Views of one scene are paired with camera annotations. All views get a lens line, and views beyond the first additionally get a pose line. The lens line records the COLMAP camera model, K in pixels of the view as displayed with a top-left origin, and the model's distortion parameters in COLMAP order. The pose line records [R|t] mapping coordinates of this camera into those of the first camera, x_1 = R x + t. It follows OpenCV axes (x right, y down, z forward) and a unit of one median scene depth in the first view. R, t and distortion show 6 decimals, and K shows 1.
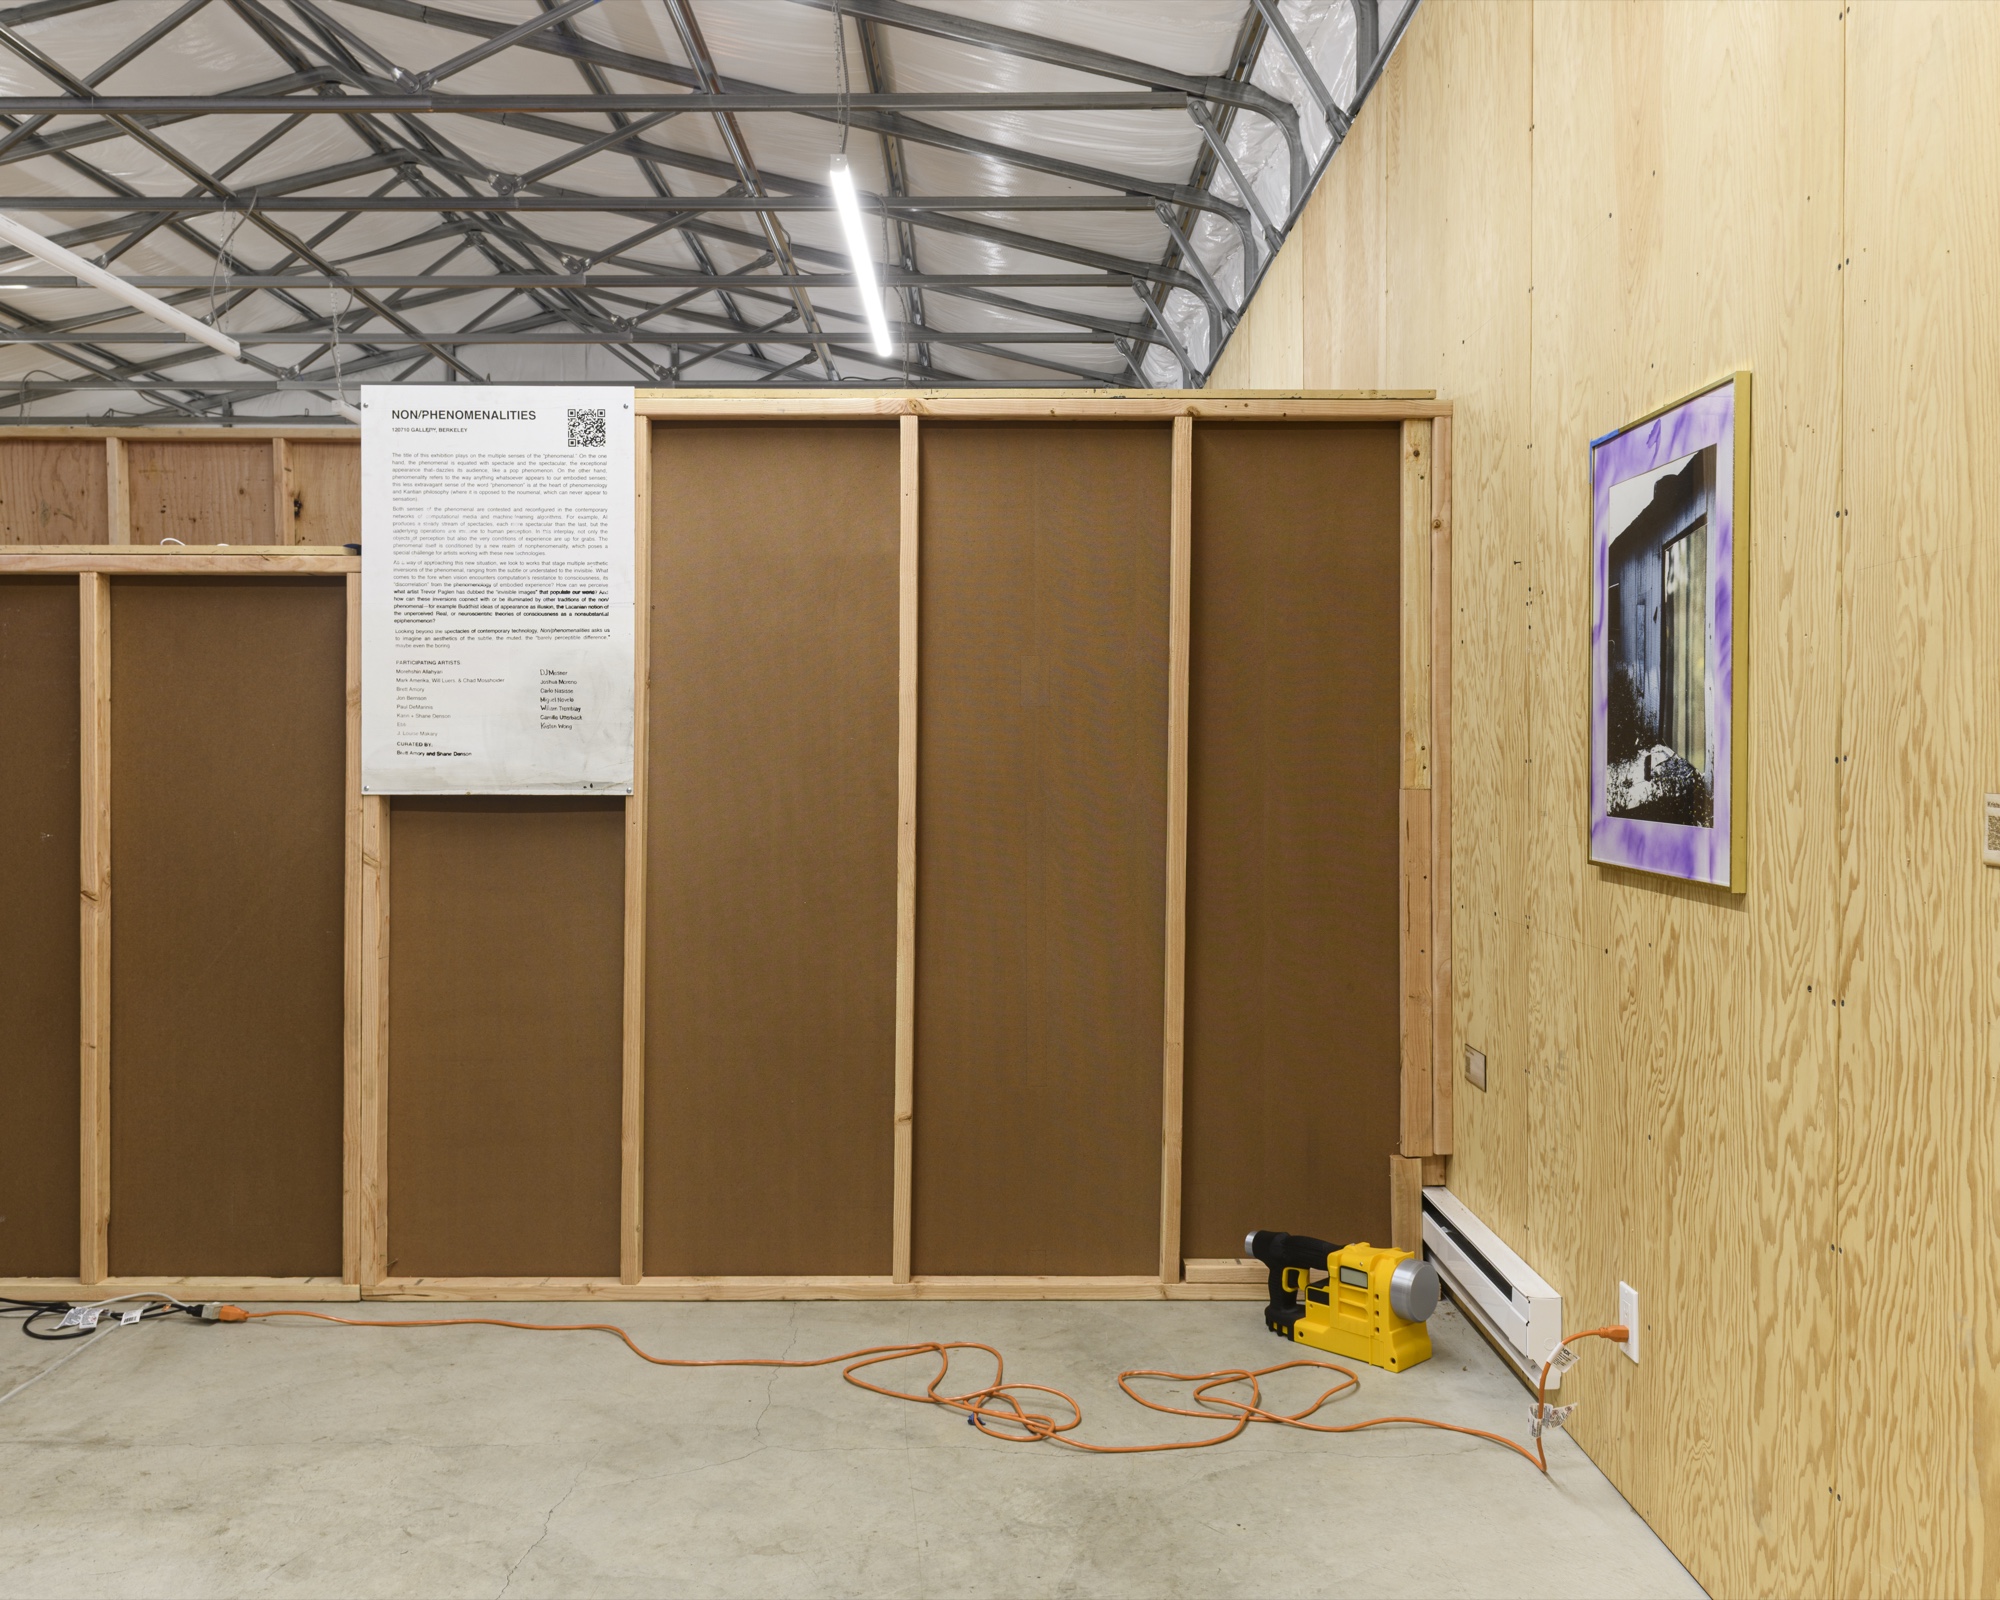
lens RADIAL K [[1734.7, 0, 998.9], [0, 1734.7, 798.1], [0, 0, 1]] dist [-0.002291, -0.001760]
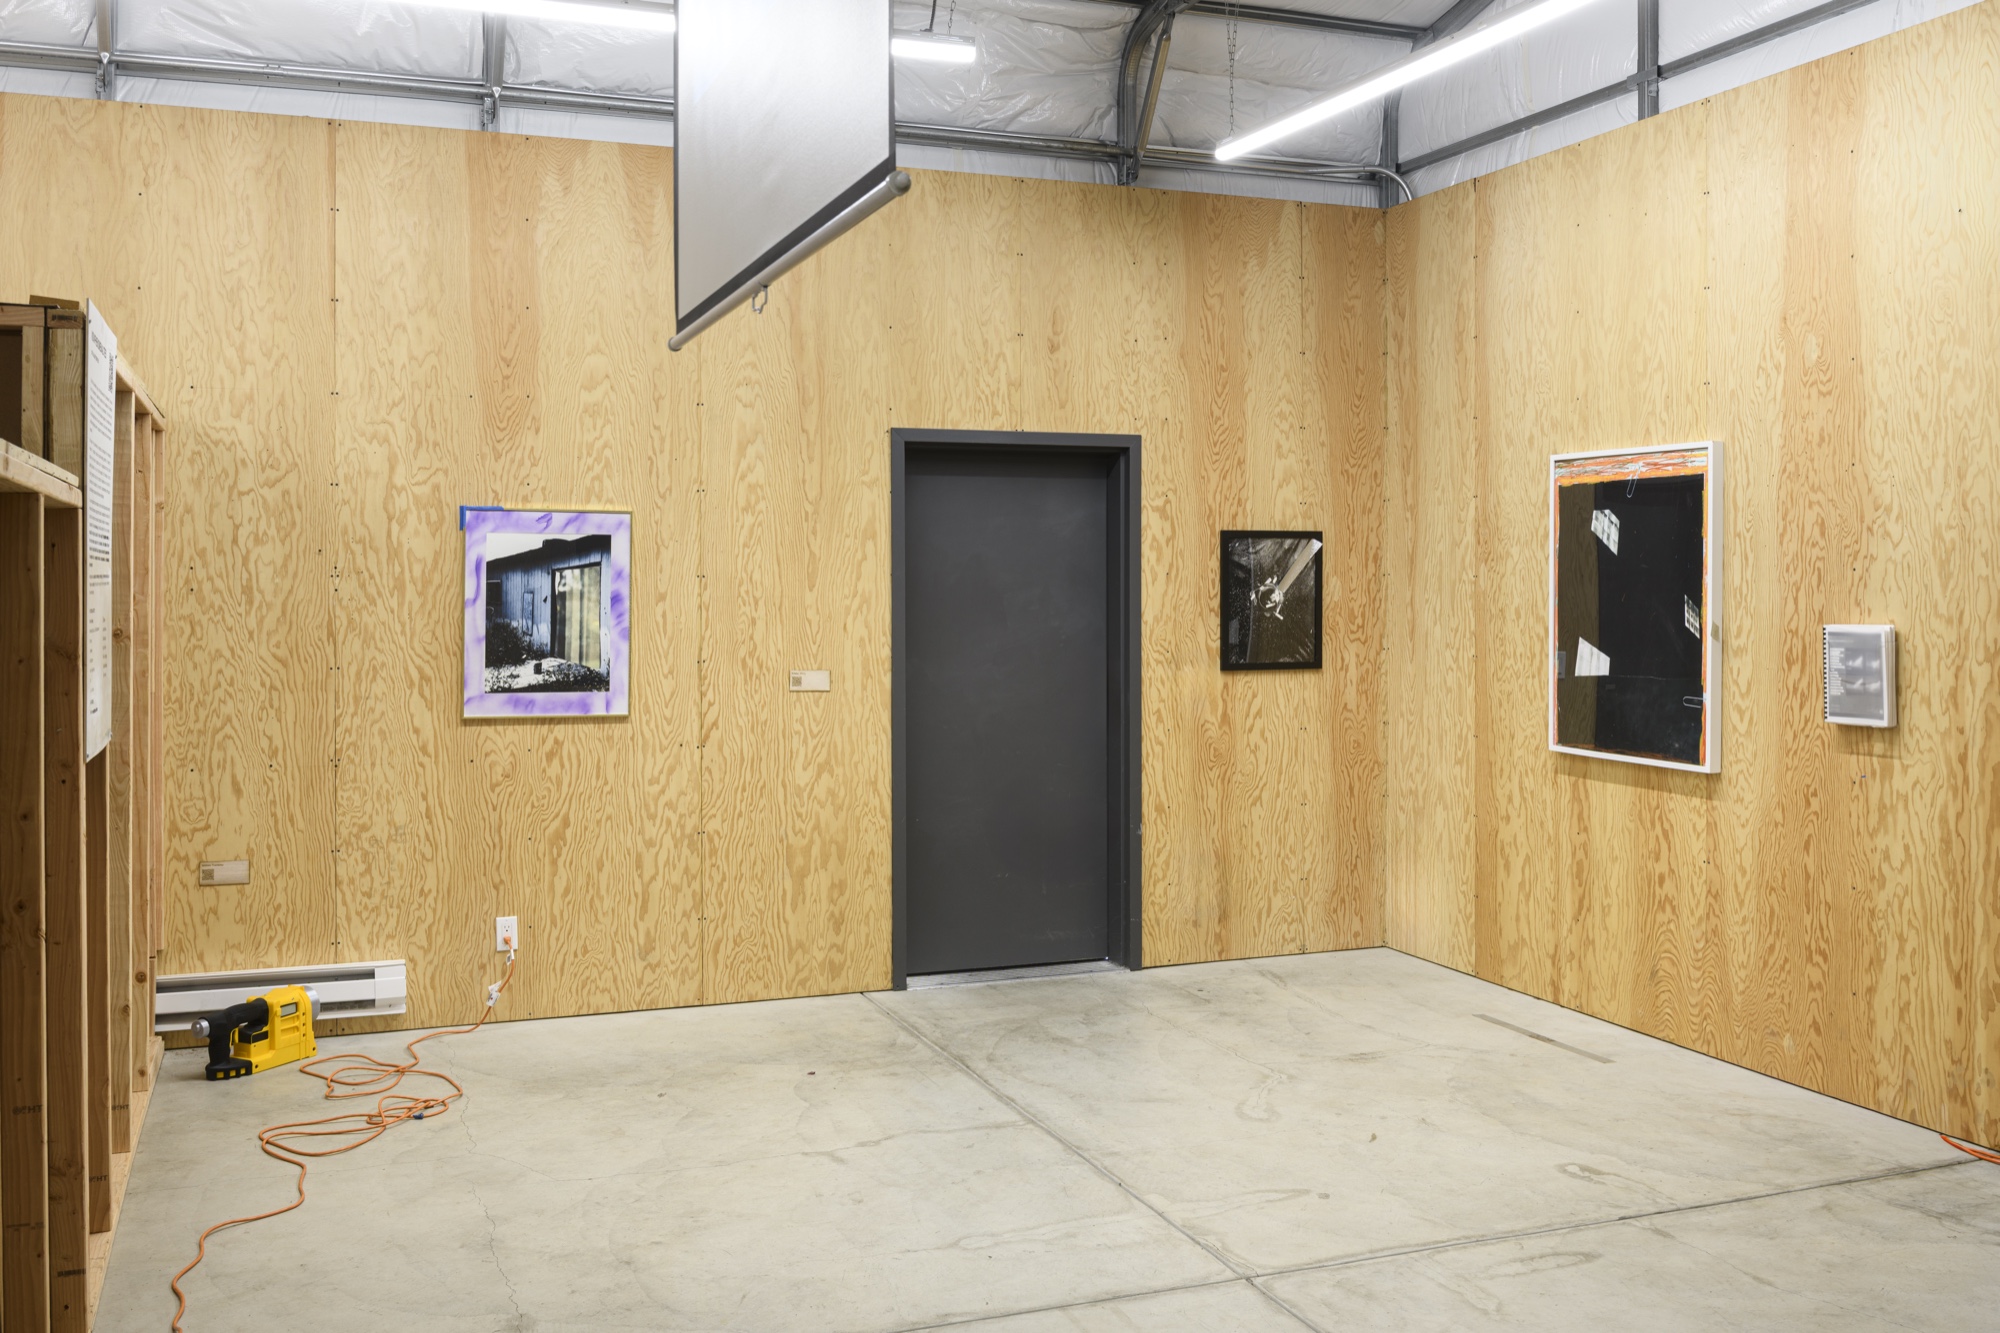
lens RADIAL K [[1806.1, 0, 1001.8], [0, 1806.1, 656.4], [0, 0, 1]] dist [-0.020645, -0.005054]
pose [[-0.363456, -0.033534, 0.931008, -1.332828], [0.021362, 0.998789, 0.044315, -0.082488], [-0.931366, 0.035995, -0.362299, 0.872839]]
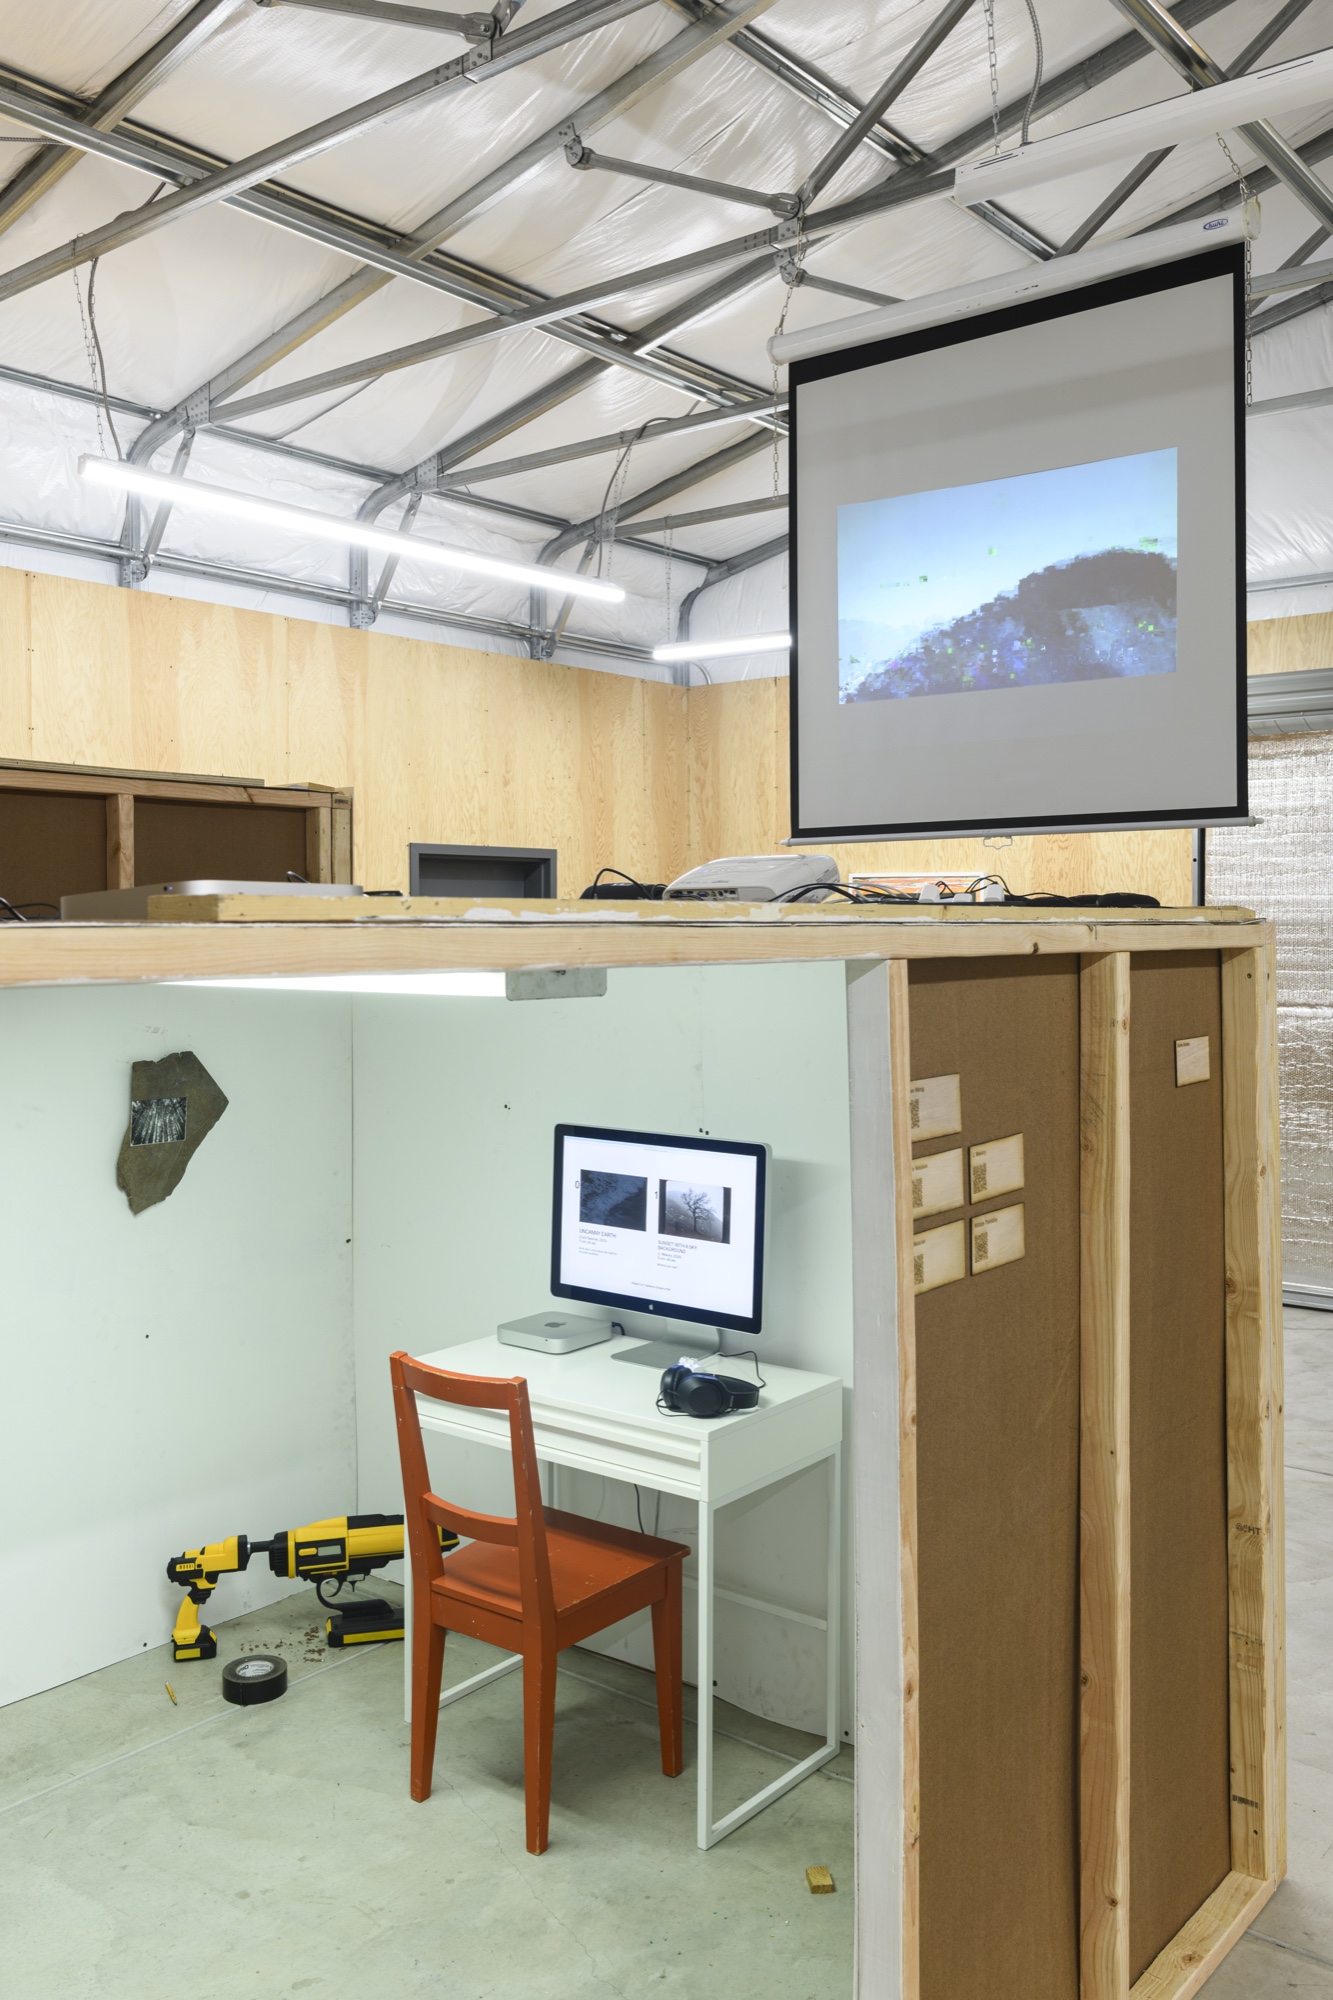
lens RADIAL K [[1659.2, 0, 664.7], [0, 1659.2, 1001.7], [0, 0, 1]] dist [-0.038149, -0.000583]
pose [[-0.784597, -0.025402, 0.619486, -1.189091], [0.017193, 0.997885, 0.062694, -0.150001], [-0.619768, 0.059841, -0.782500, 1.680753]]
